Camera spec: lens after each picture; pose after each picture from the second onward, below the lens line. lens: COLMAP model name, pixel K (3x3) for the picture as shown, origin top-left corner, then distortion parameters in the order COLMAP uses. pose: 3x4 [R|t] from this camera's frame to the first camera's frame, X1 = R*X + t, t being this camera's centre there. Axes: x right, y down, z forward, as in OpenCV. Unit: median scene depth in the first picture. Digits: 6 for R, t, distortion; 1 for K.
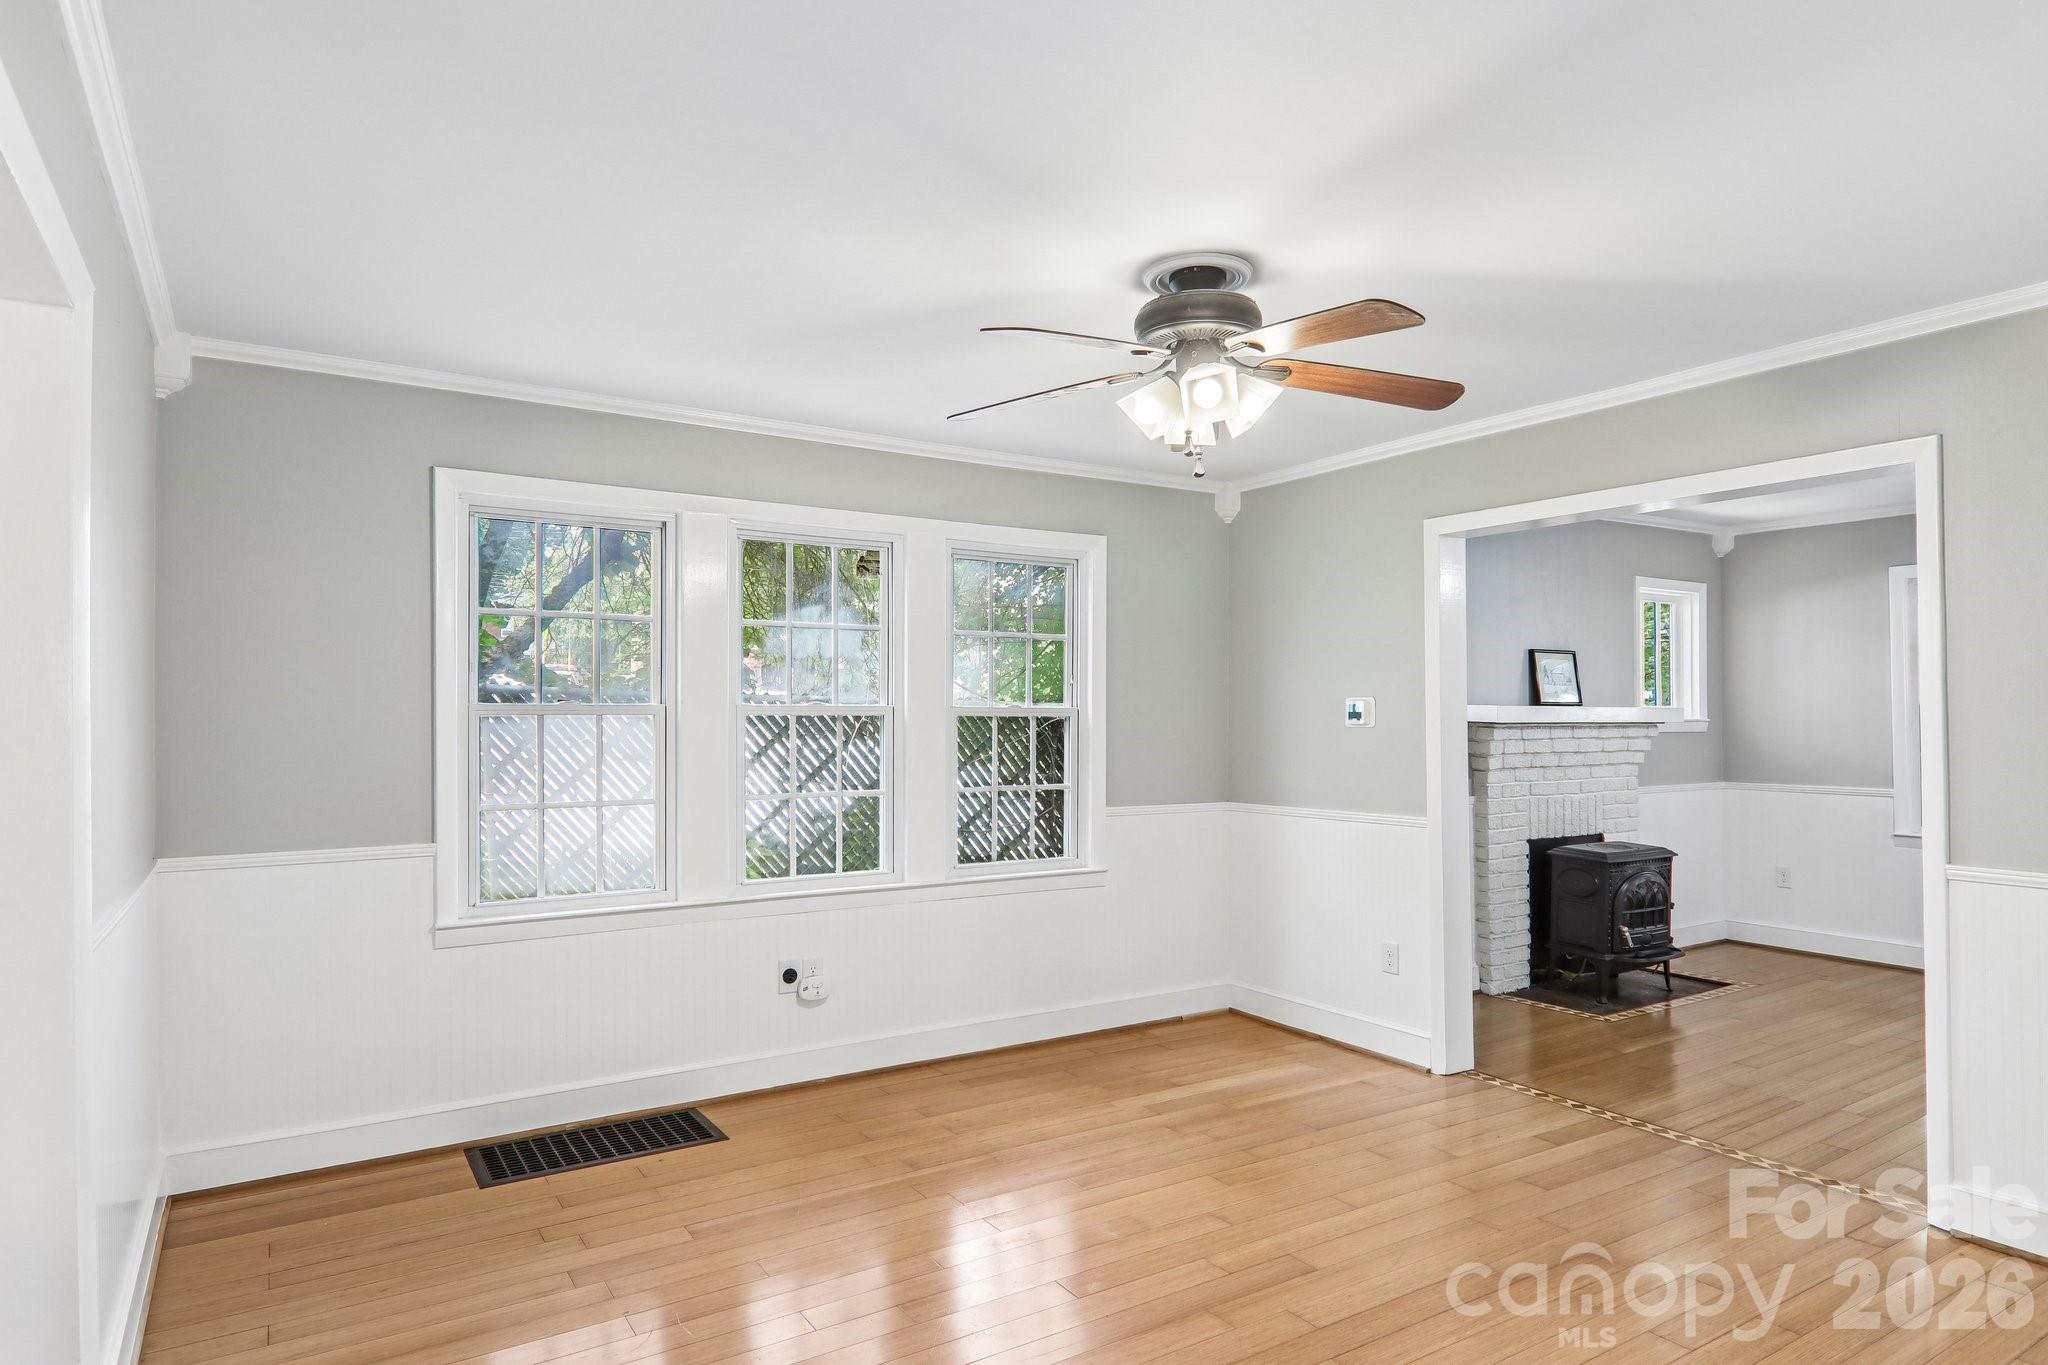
lens RADIAL K [[1169.7, 0, 992.9], [0, 1169.7, 724.7], [0, 0, 1]] dist [-0.001169, -0.017661]
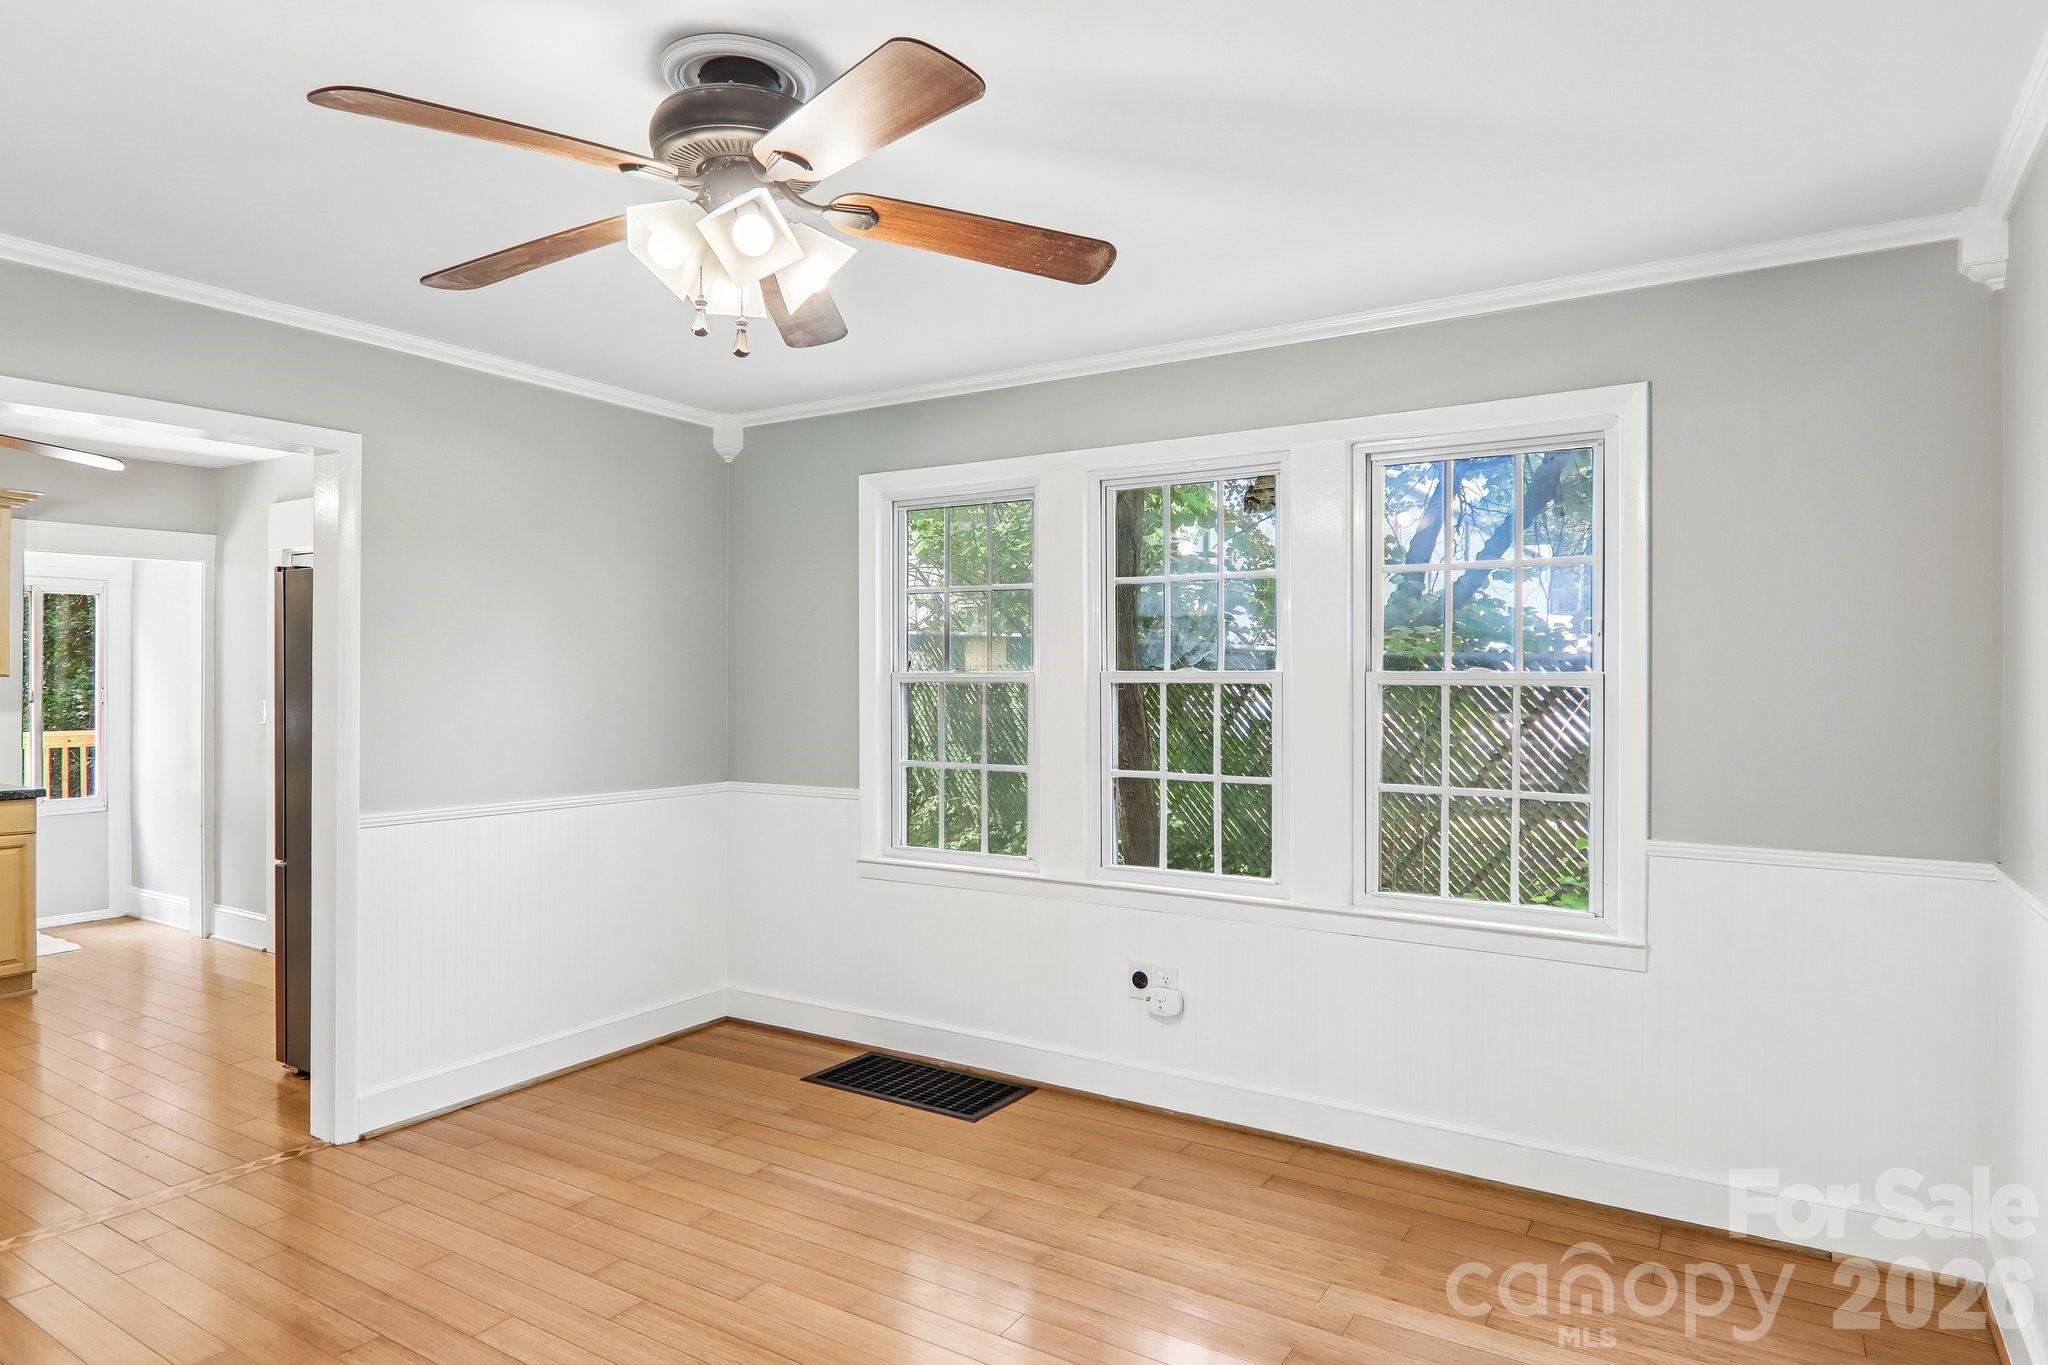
lens RADIAL K [[1163.8, 0, 1014.9], [0, 1163.8, 679.9], [0, 0, 1]] dist [0.037975, -0.052663]
pose [[0.436100, 0.003598, -0.899891, 0.649896], [-0.006223, 0.999980, 0.000982, -0.011785], [0.899877, 0.005172, 0.436114, 0.600597]]
